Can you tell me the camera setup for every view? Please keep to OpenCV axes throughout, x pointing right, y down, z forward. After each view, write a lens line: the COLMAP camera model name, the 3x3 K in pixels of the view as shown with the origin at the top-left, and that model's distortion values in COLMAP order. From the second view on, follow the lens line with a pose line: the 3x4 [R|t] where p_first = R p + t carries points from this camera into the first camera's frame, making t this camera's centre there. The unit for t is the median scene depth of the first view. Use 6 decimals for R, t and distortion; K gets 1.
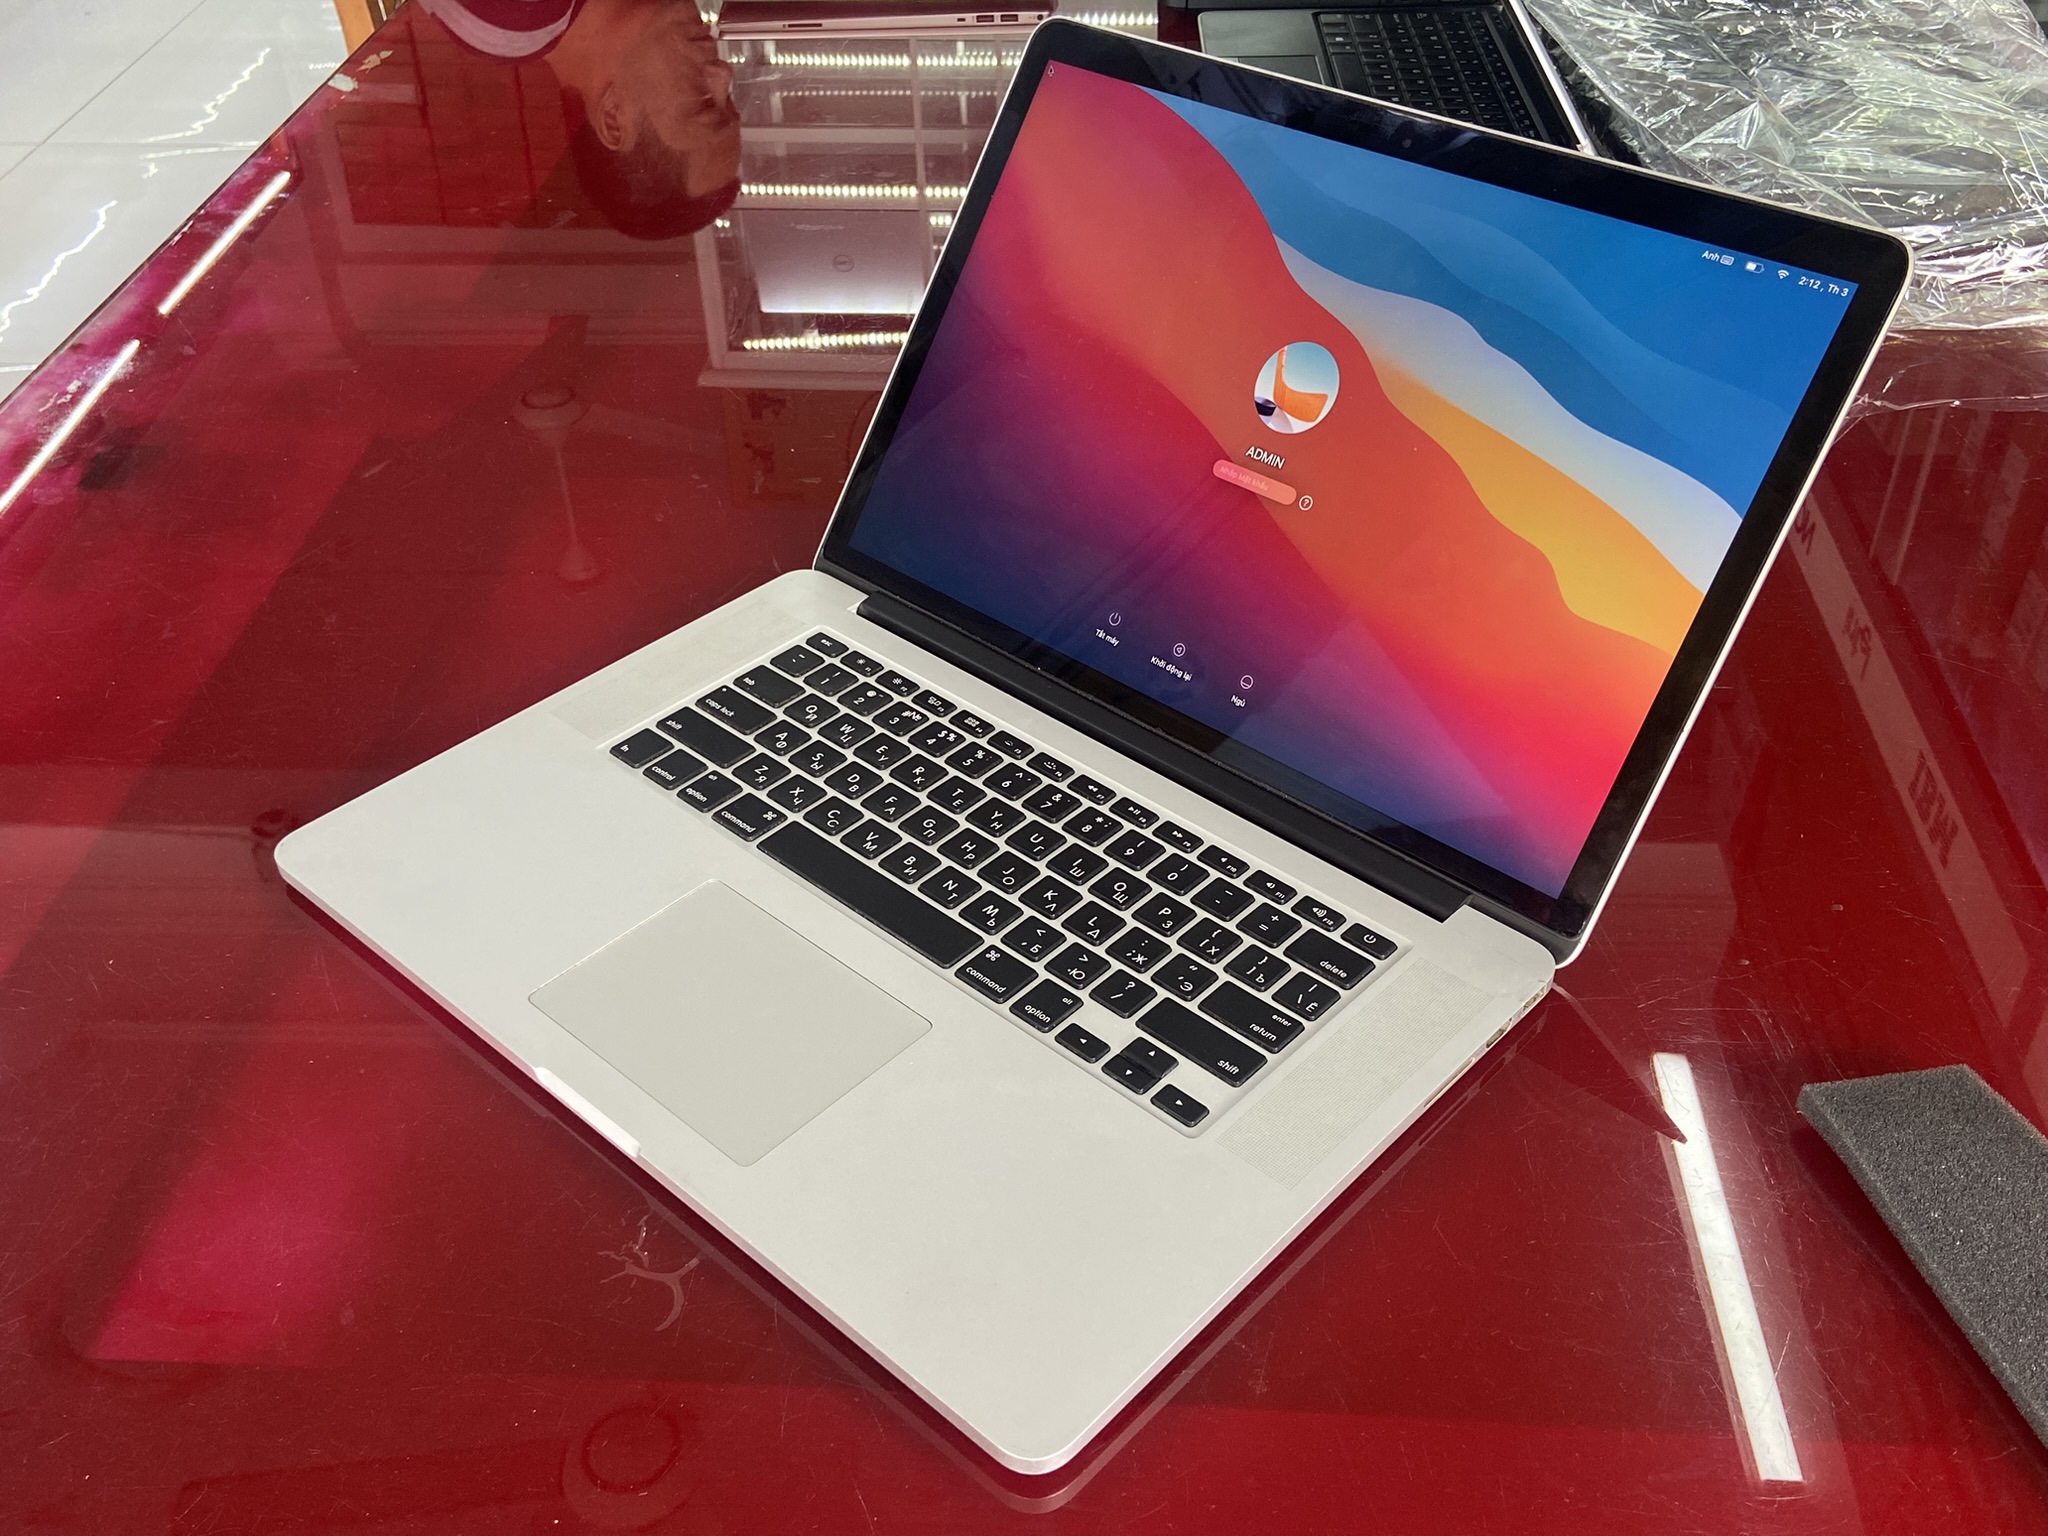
lens RADIAL K [[2015.2, 0, 1046.0], [0, 2015.2, 758.5], [0, 0, 1]] dist [0.113608, -0.115756]
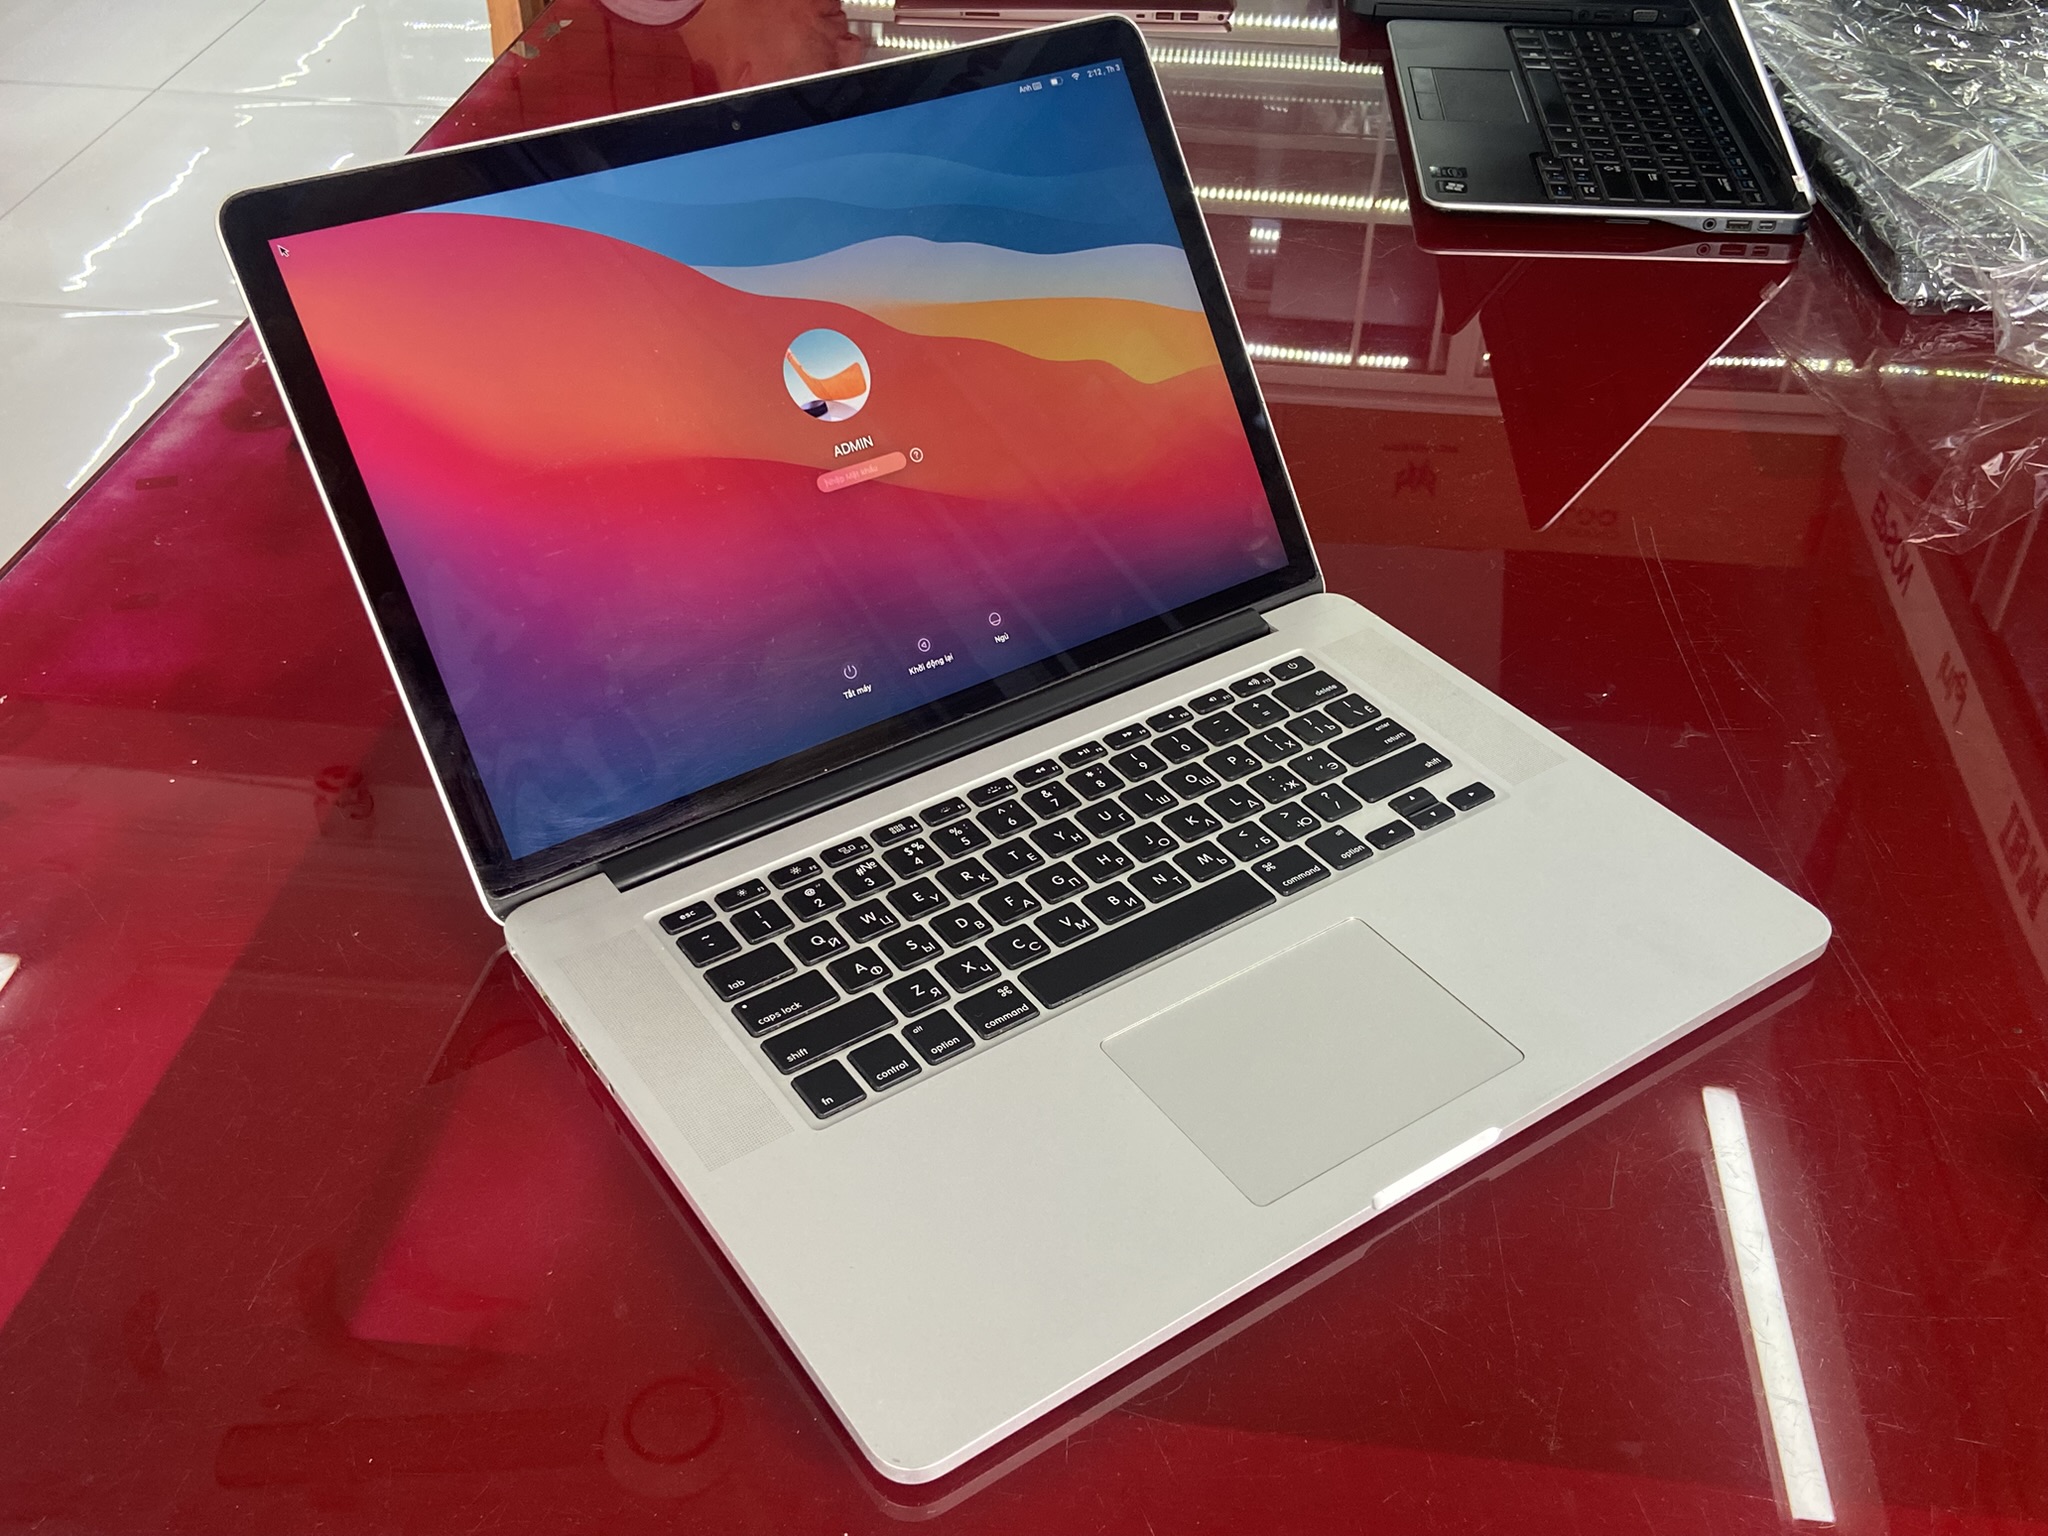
lens RADIAL K [[2015.2, 0, 1046.0], [0, 2015.2, 758.5], [0, 0, 1]] dist [0.113608, -0.115756]
pose [[0.212097, -0.578985, 0.787268, -0.785664], [0.569666, 0.727817, 0.381790, -0.381922], [-0.794038, 0.367503, 0.484196, 0.519000]]
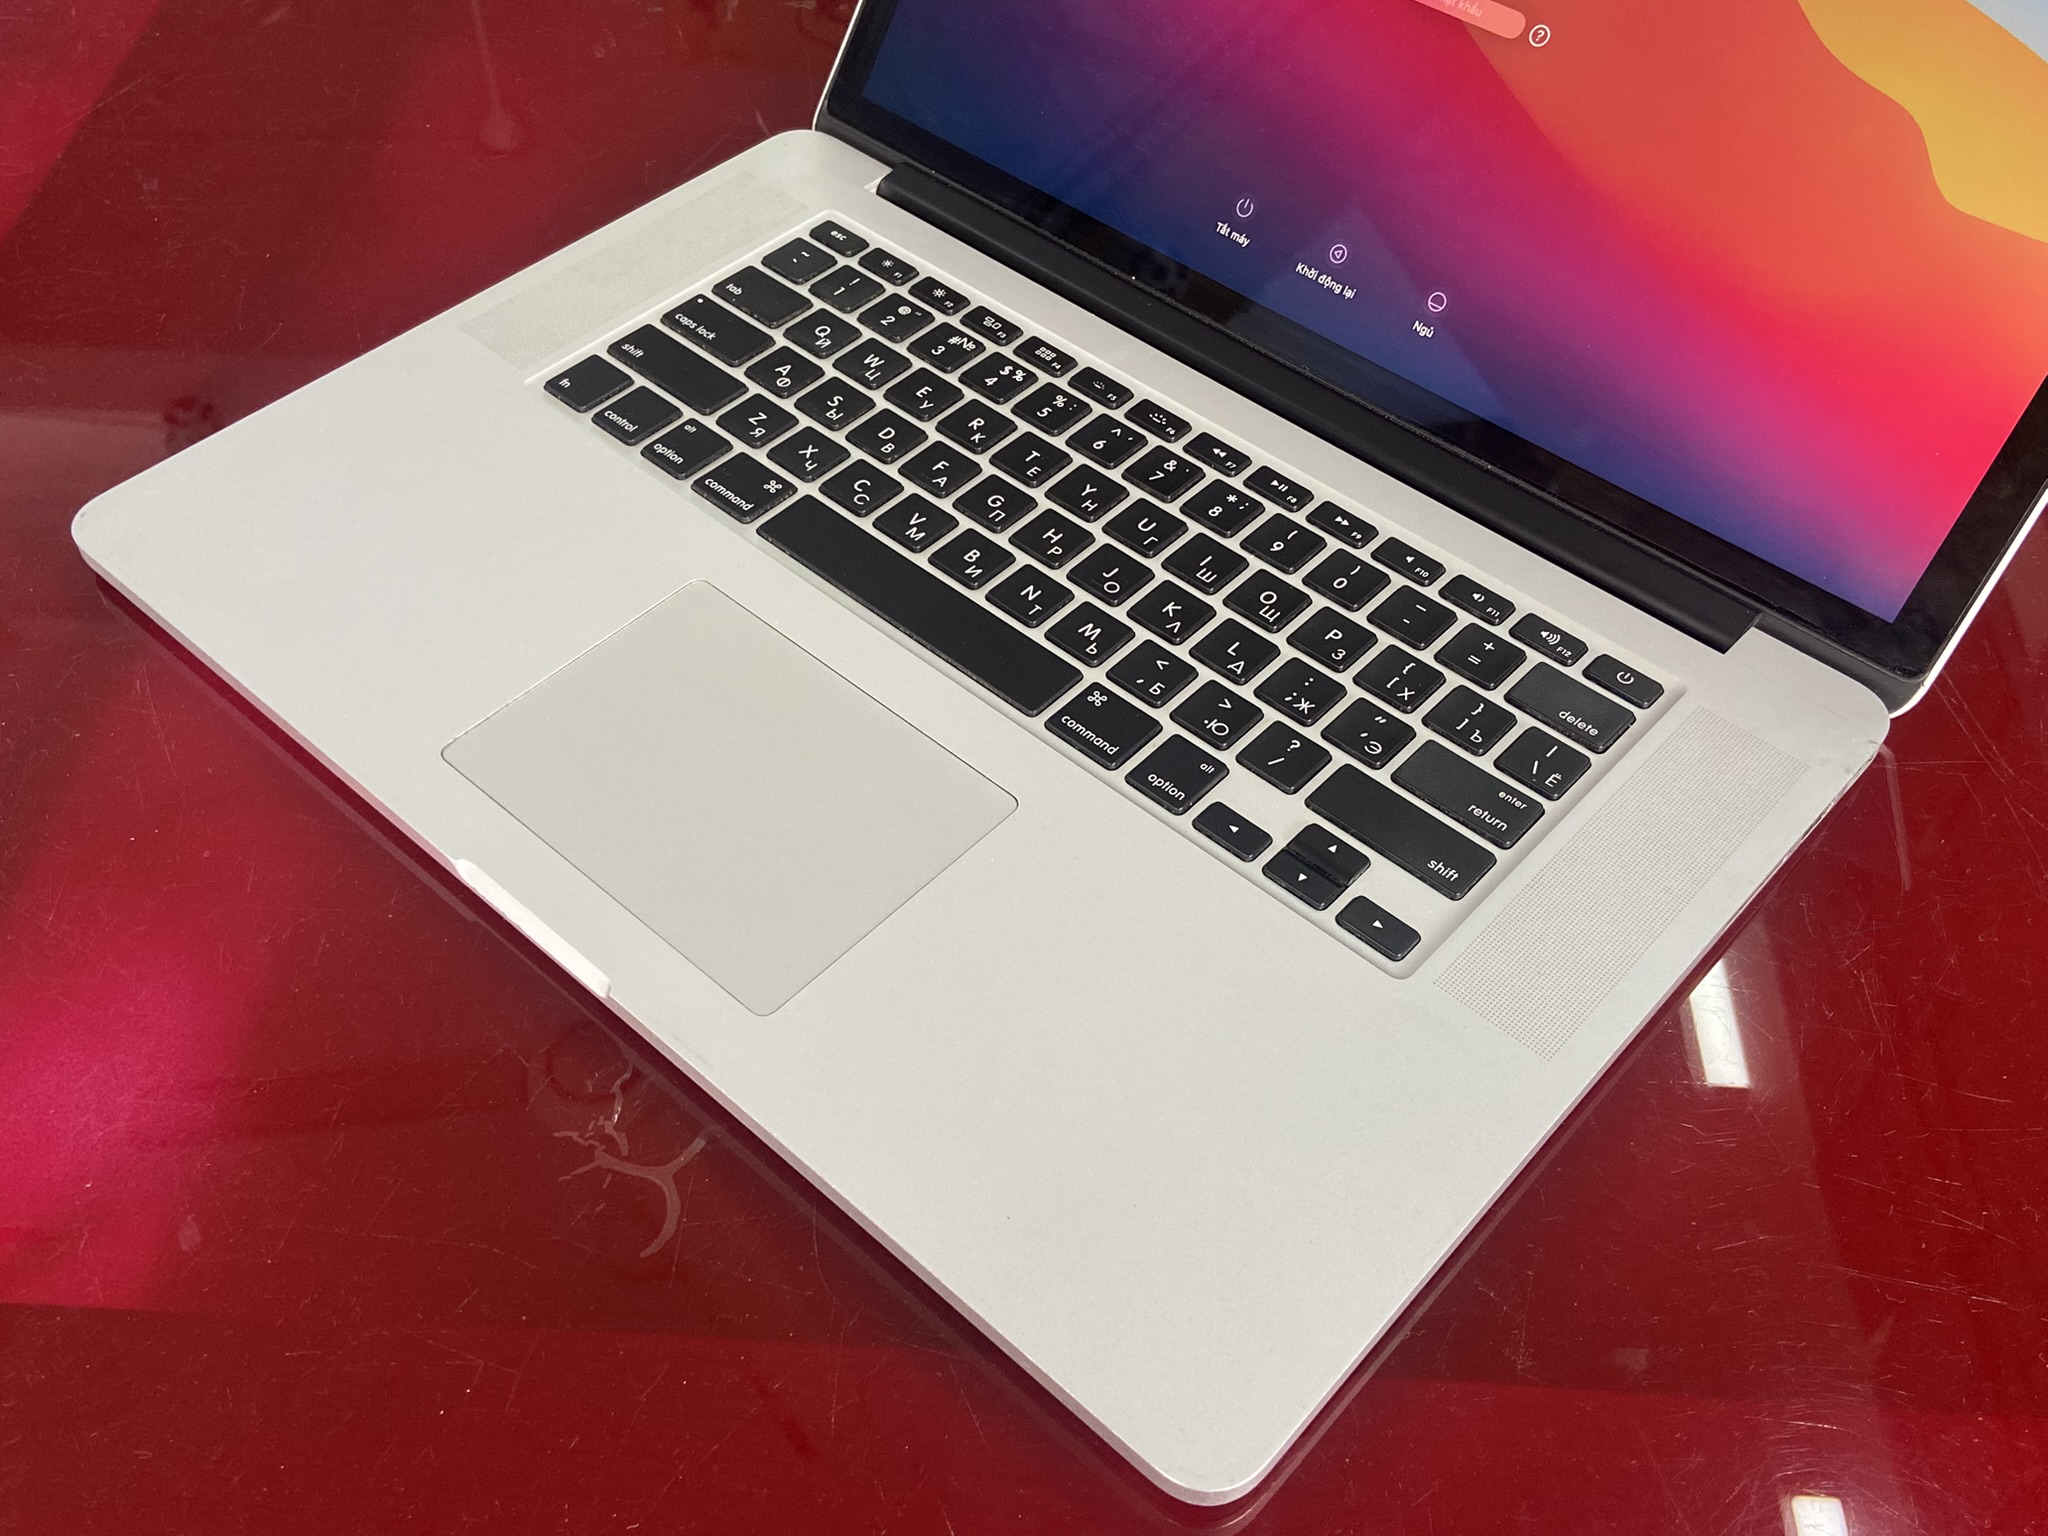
lens RADIAL K [[2015.2, 0, 1046.0], [0, 2015.2, 758.5], [0, 0, 1]] dist [0.113608, -0.115756]
pose [[0.999632, 0.008961, 0.025604, -0.057801], [-0.013789, 0.980686, 0.195102, -0.018607], [-0.023361, -0.195384, 0.980449, 0.277035]]
